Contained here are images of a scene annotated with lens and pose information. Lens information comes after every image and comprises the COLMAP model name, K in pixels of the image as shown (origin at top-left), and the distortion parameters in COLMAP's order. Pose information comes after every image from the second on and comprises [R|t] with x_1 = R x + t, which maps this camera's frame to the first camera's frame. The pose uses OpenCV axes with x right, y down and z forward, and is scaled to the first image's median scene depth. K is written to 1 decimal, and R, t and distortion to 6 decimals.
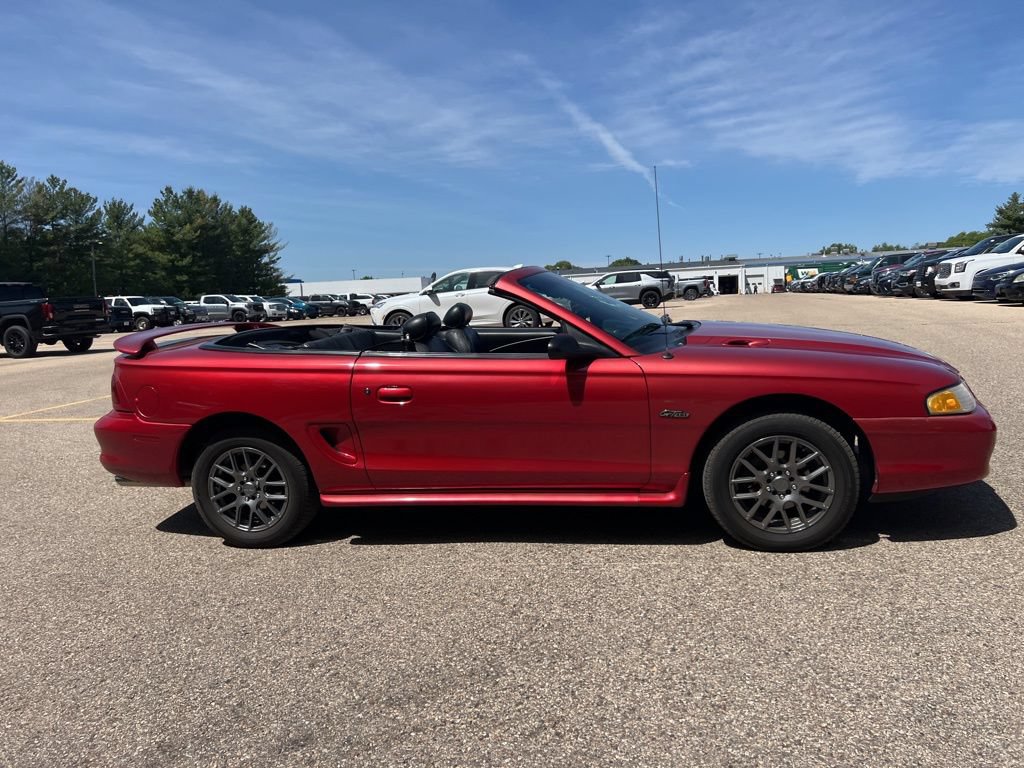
lens RADIAL K [[762.1, 0, 517.4], [0, 762.1, 389.9], [0, 0, 1]] dist [0.054983, -0.064174]
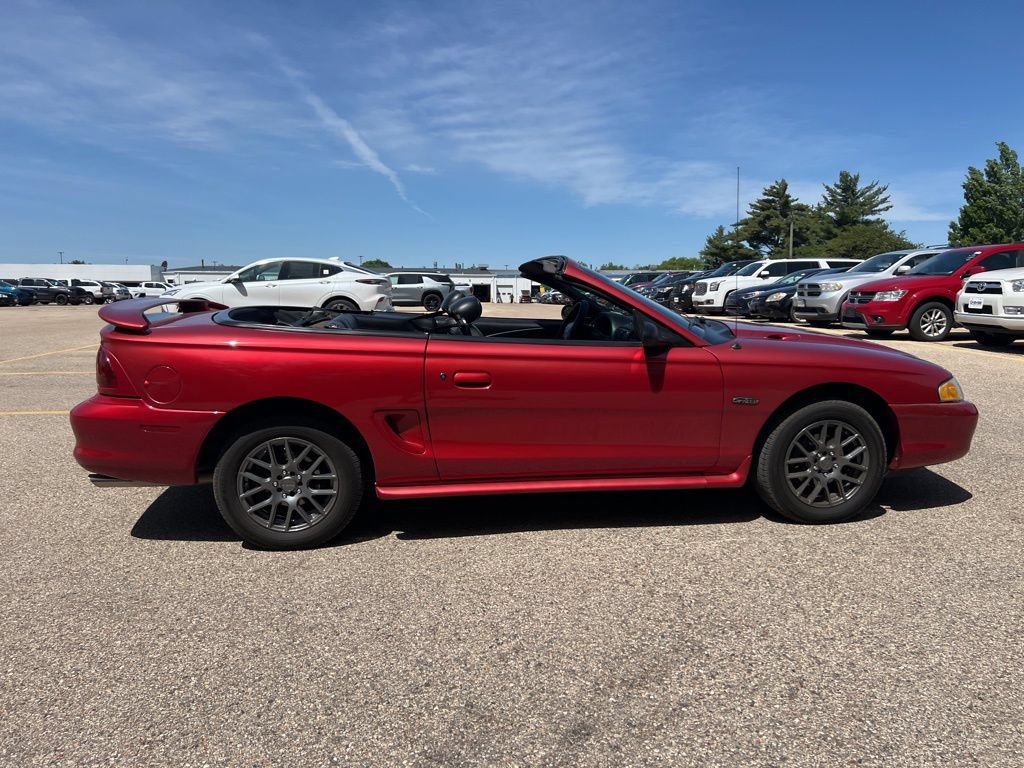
lens RADIAL K [[762.1, 0, 514.9], [0, 762.1, 406.8], [0, 0, 1]] dist [0.054983, -0.064174]
pose [[0.947353, 0.003540, 0.320171, -0.380291], [-0.009051, 0.999835, 0.015728, 0.022714], [-0.320062, -0.017798, 0.947229, 0.073574]]
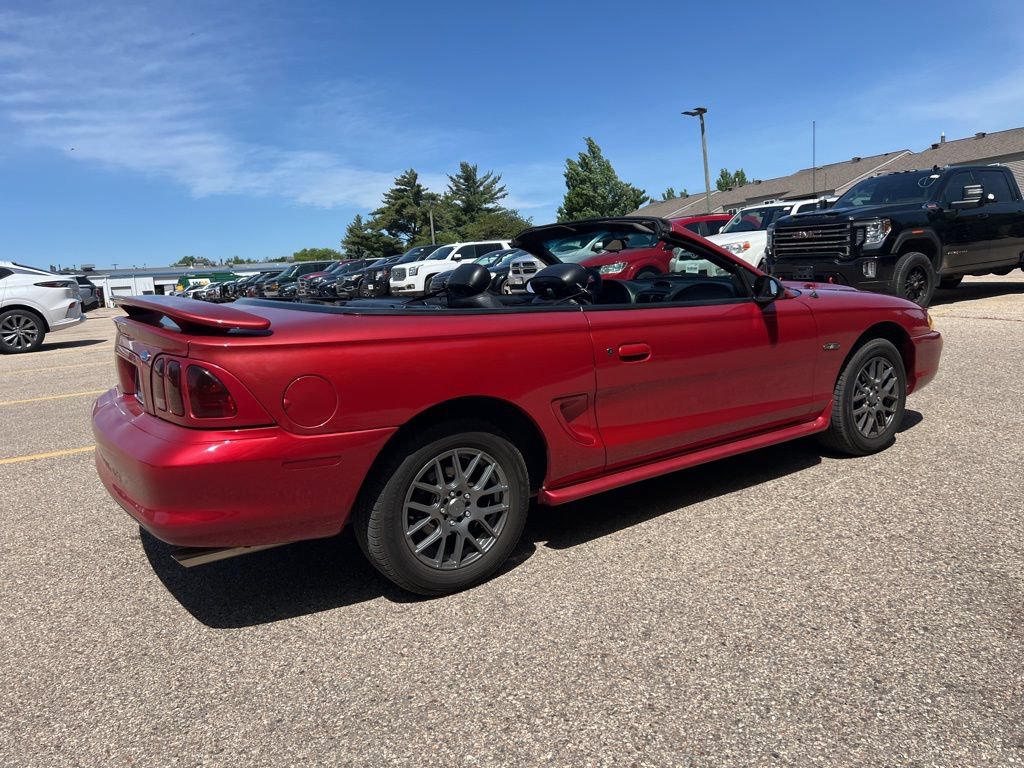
lens RADIAL K [[762.1, 0, 516.6], [0, 762.1, 401.4], [0, 0, 1]] dist [0.054983, -0.064174]
pose [[0.702546, -0.113190, 0.702579, -0.780866], [0.114928, 0.992356, 0.044953, 0.007129], [-0.702297, 0.049164, 0.710184, 0.452681]]
